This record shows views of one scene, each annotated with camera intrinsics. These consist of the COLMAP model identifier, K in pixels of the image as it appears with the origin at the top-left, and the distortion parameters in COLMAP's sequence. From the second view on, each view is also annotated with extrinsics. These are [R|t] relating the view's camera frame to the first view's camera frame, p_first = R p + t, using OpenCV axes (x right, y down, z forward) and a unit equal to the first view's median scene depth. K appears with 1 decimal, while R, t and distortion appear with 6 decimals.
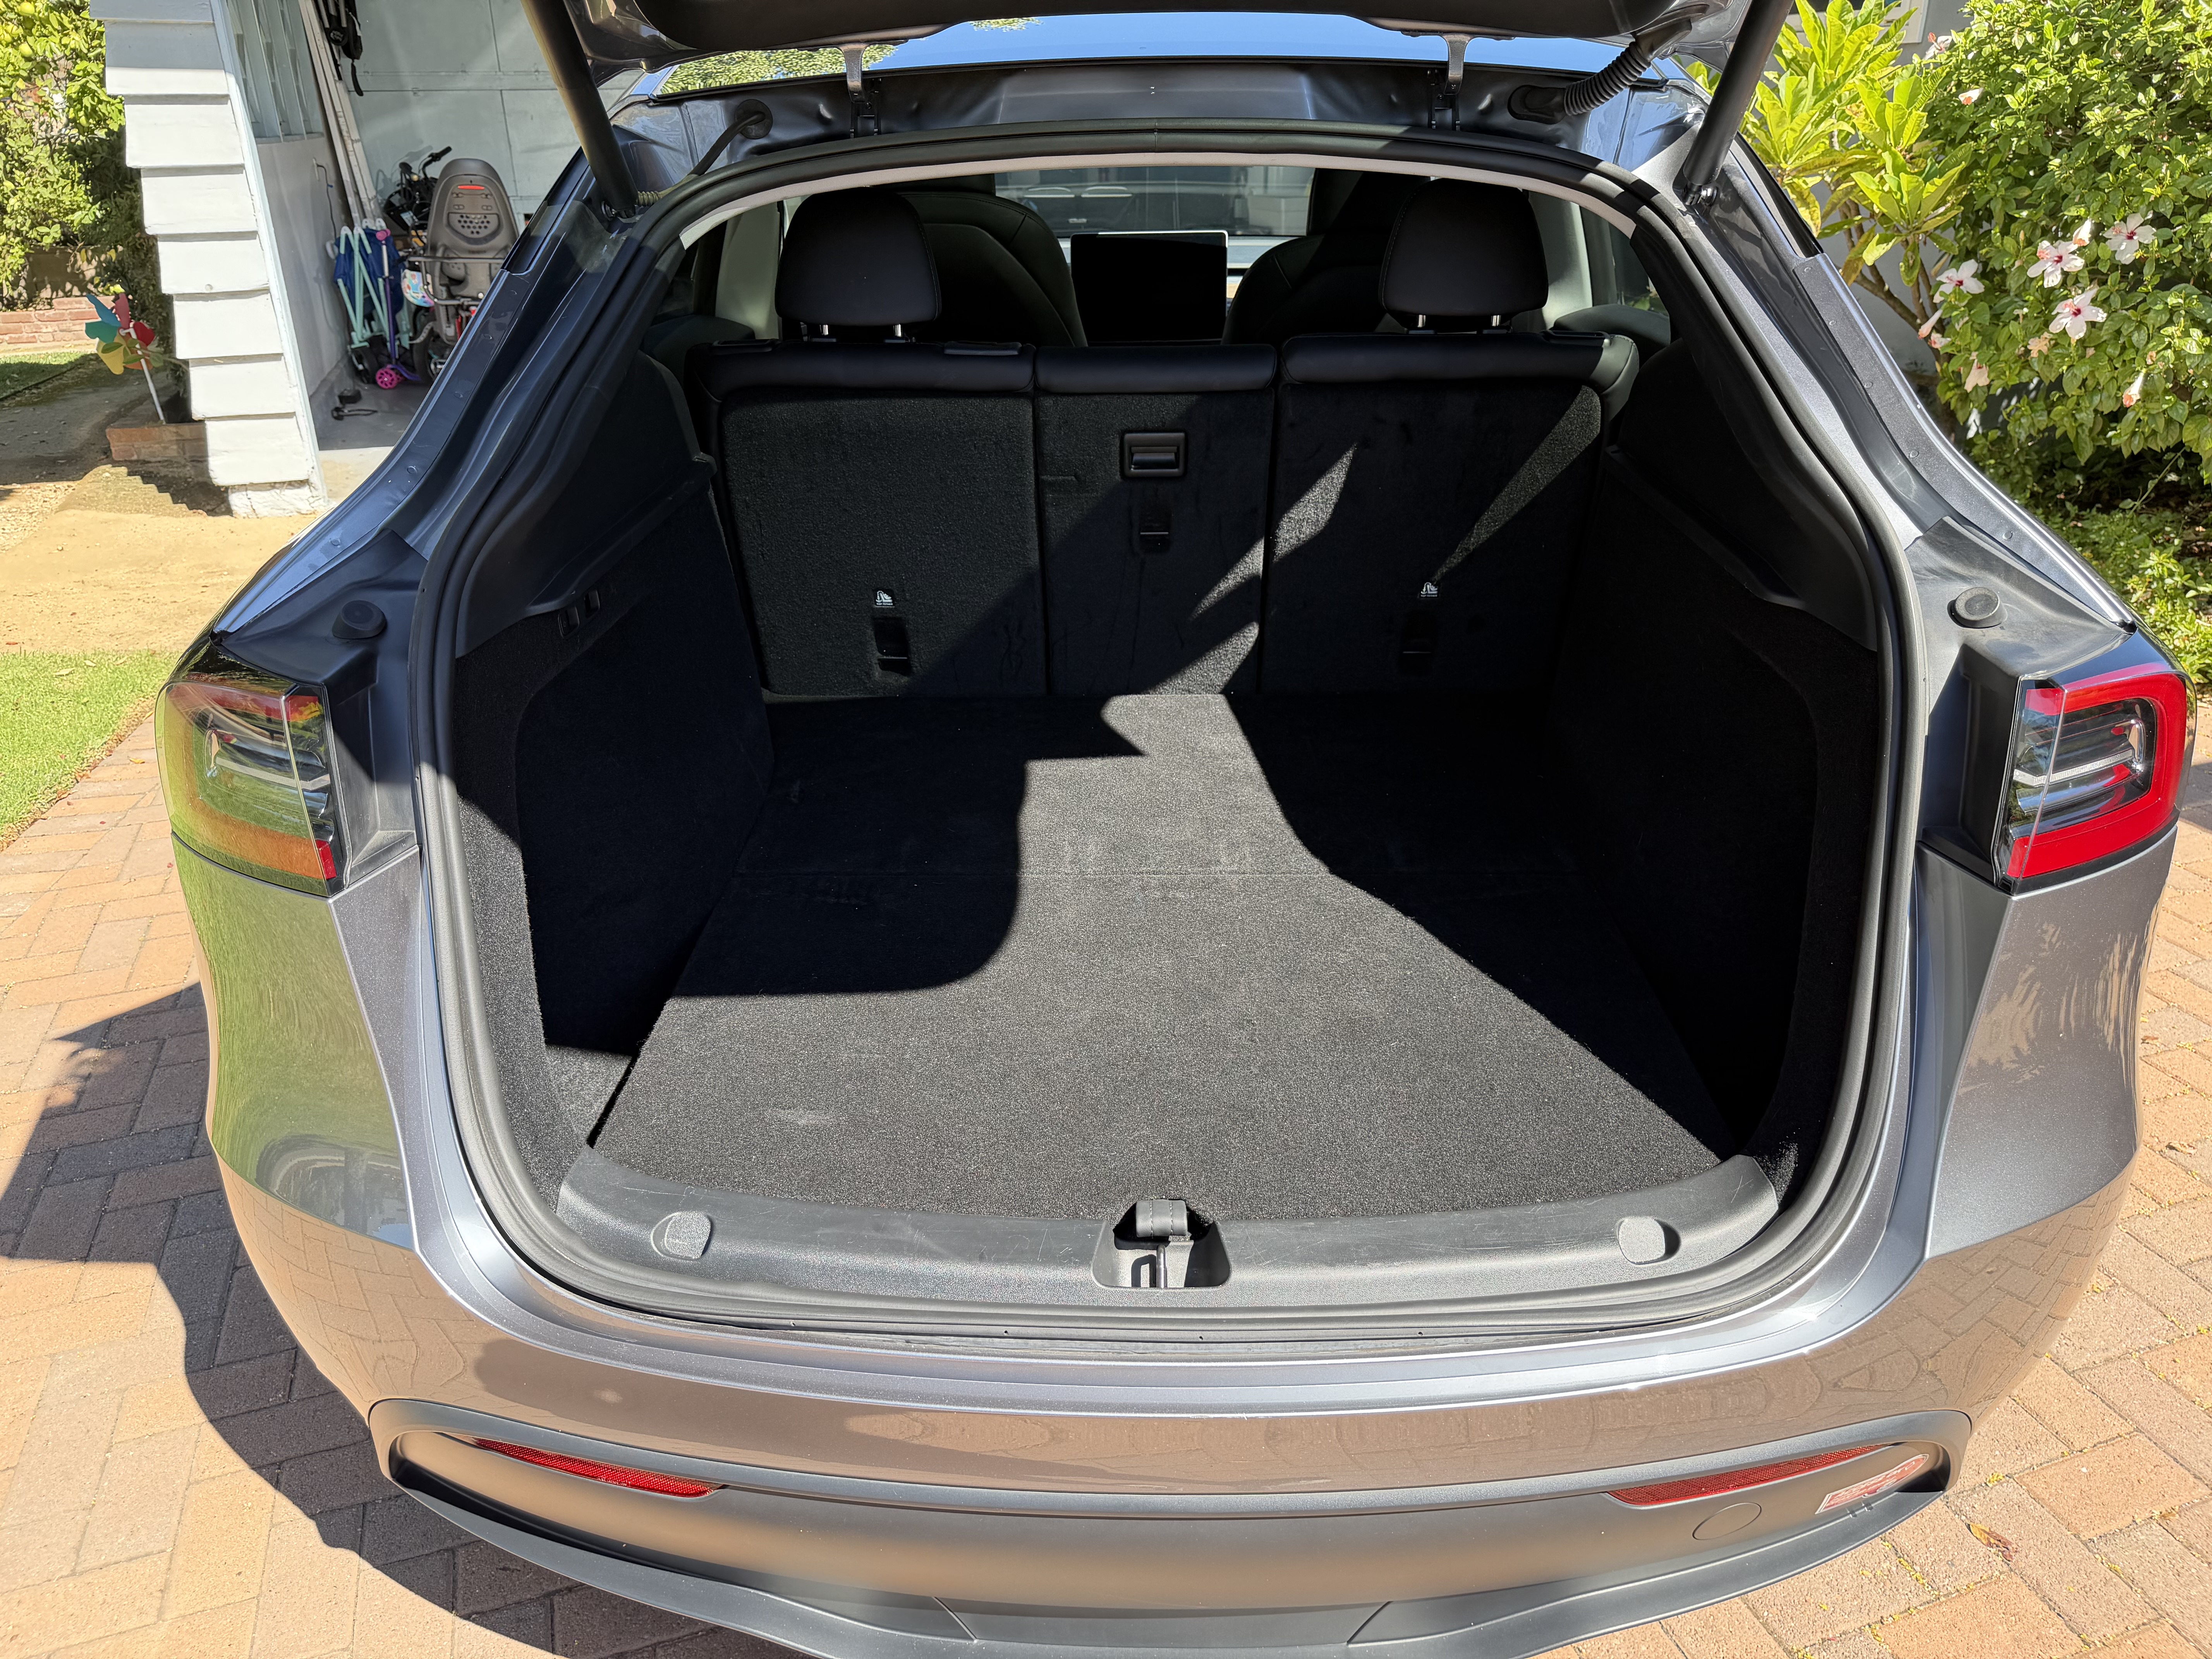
lens RADIAL K [[1537.1, 0, 1100.3], [0, 1537.1, 825.4], [0, 0, 1]] dist [0.097281, -0.104132]
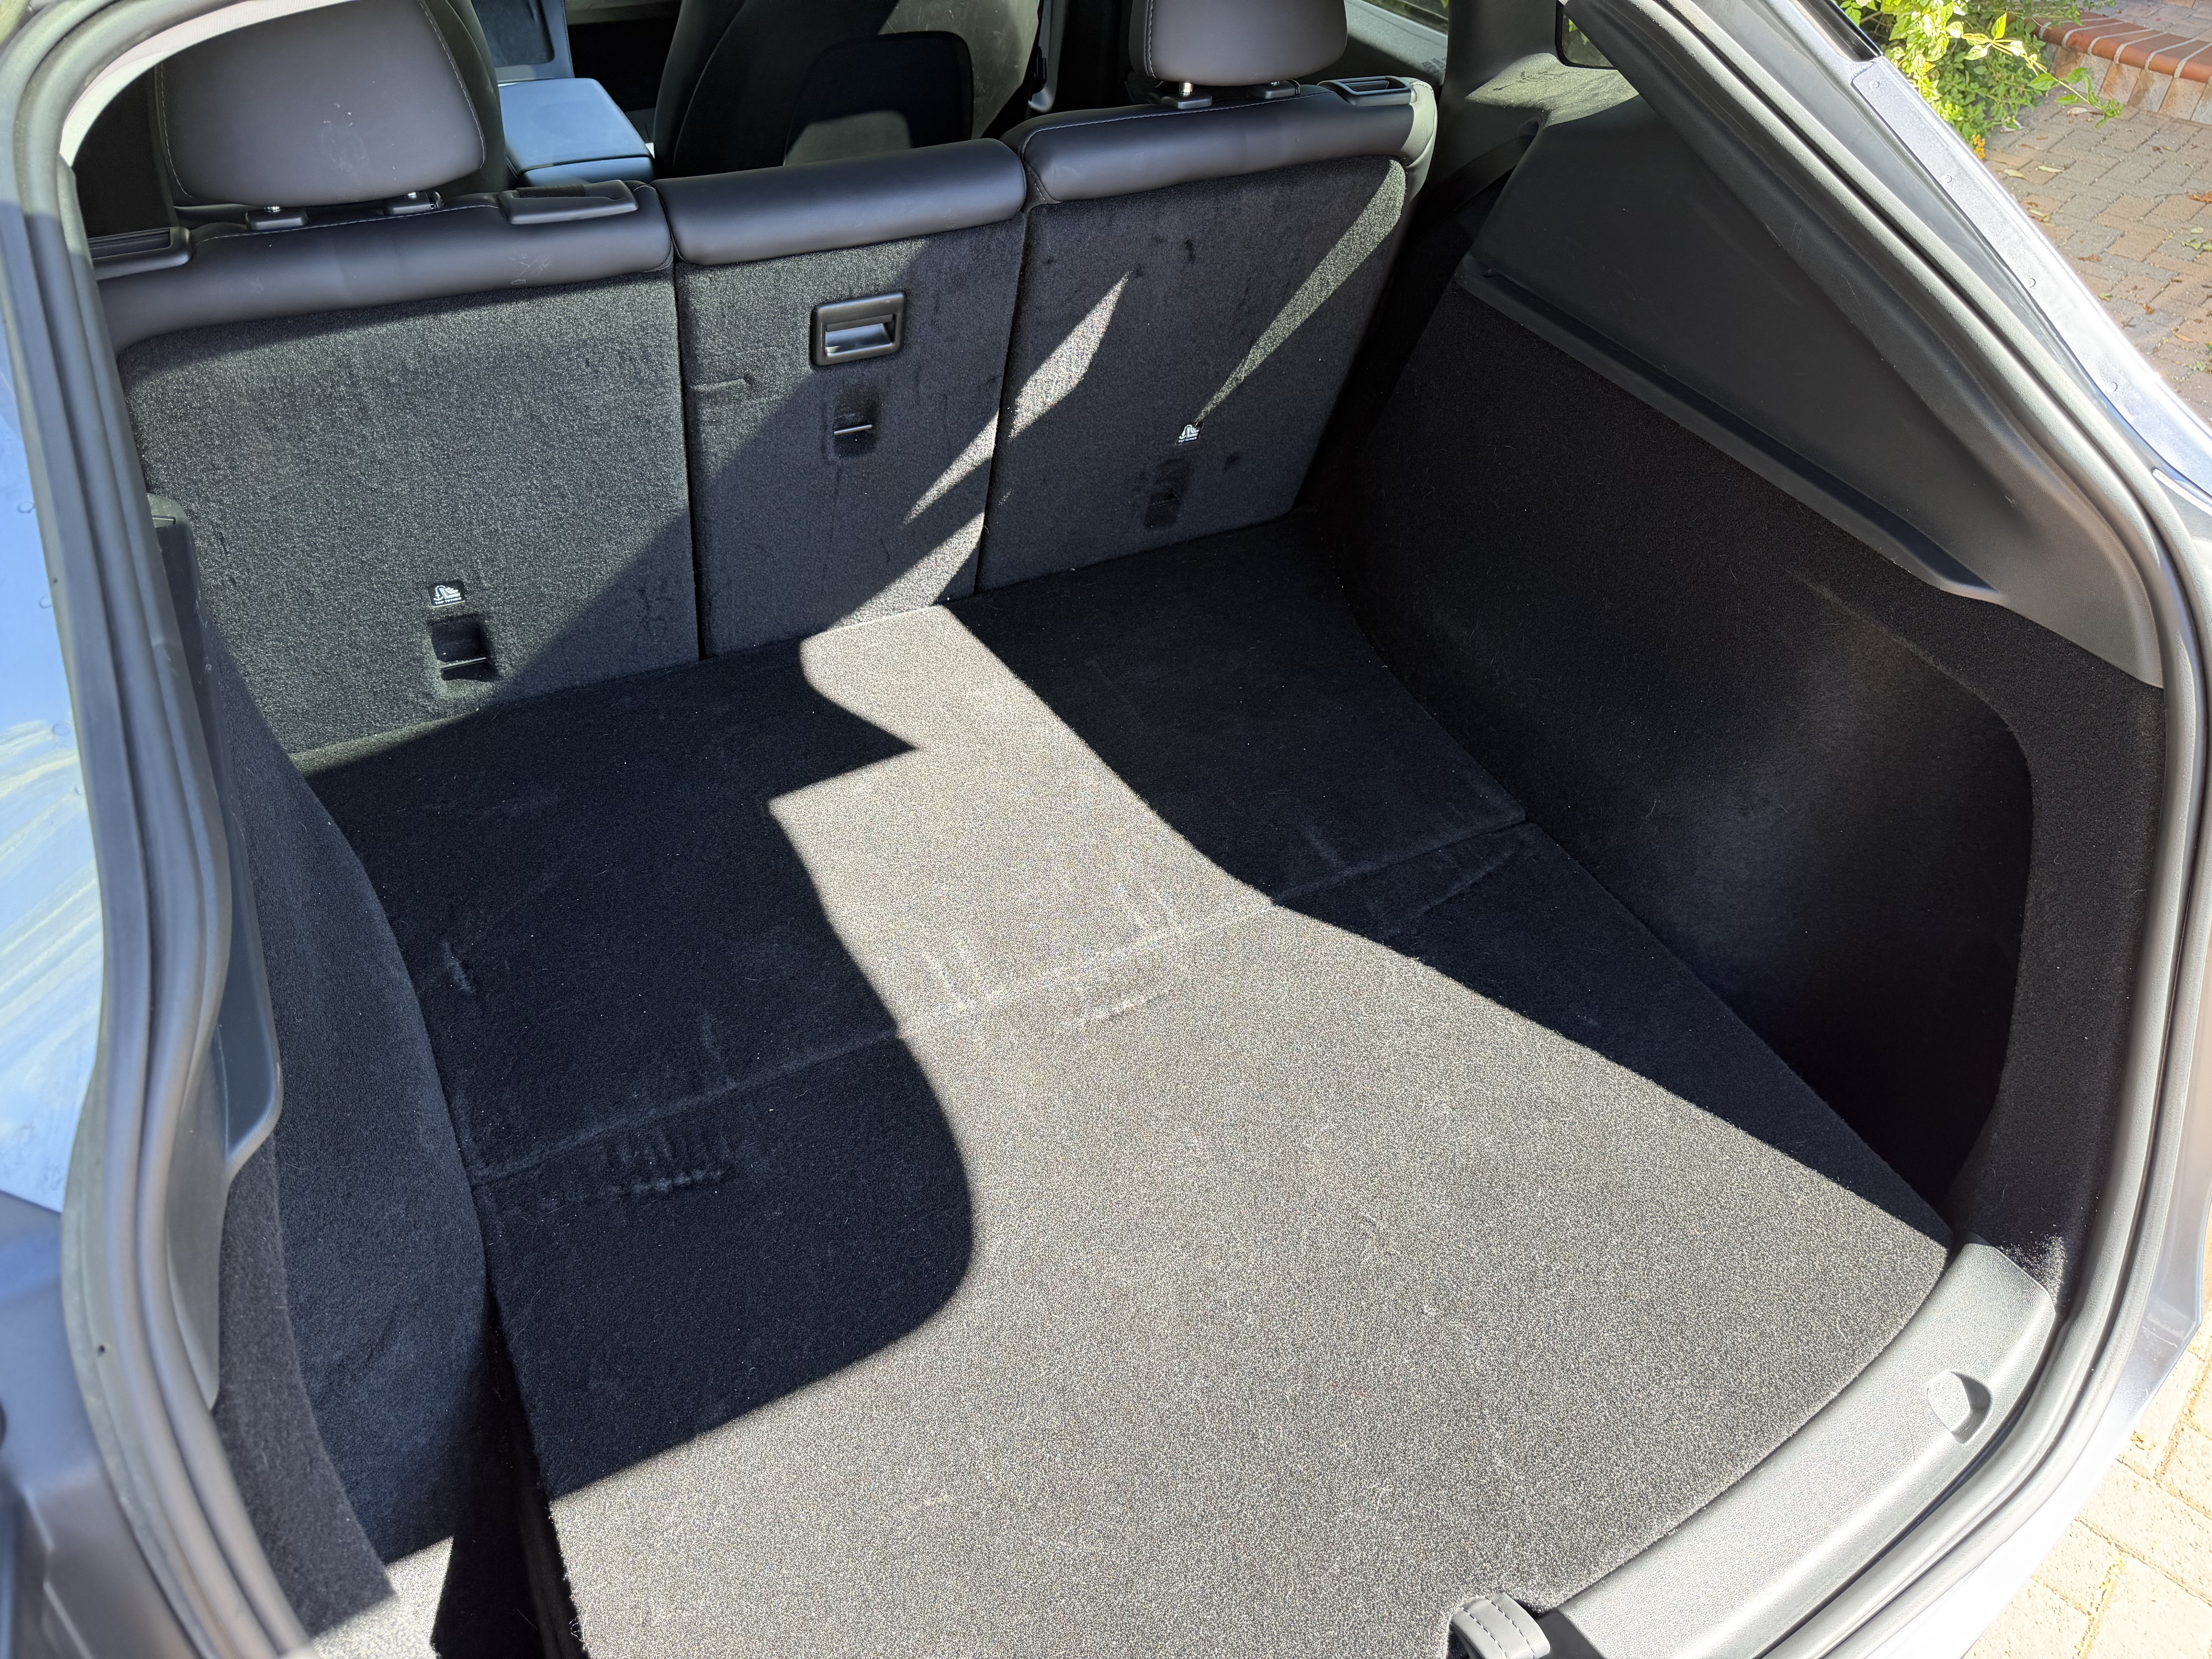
lens RADIAL K [[1537.1, 0, 1100.3], [0, 1537.1, 825.4], [0, 0, 1]] dist [0.097281, -0.104132]
pose [[0.876648, -0.282525, 0.389446, -0.193085], [0.157150, 0.933180, 0.323232, -0.238241], [-0.454744, -0.222159, 0.862469, 0.324710]]
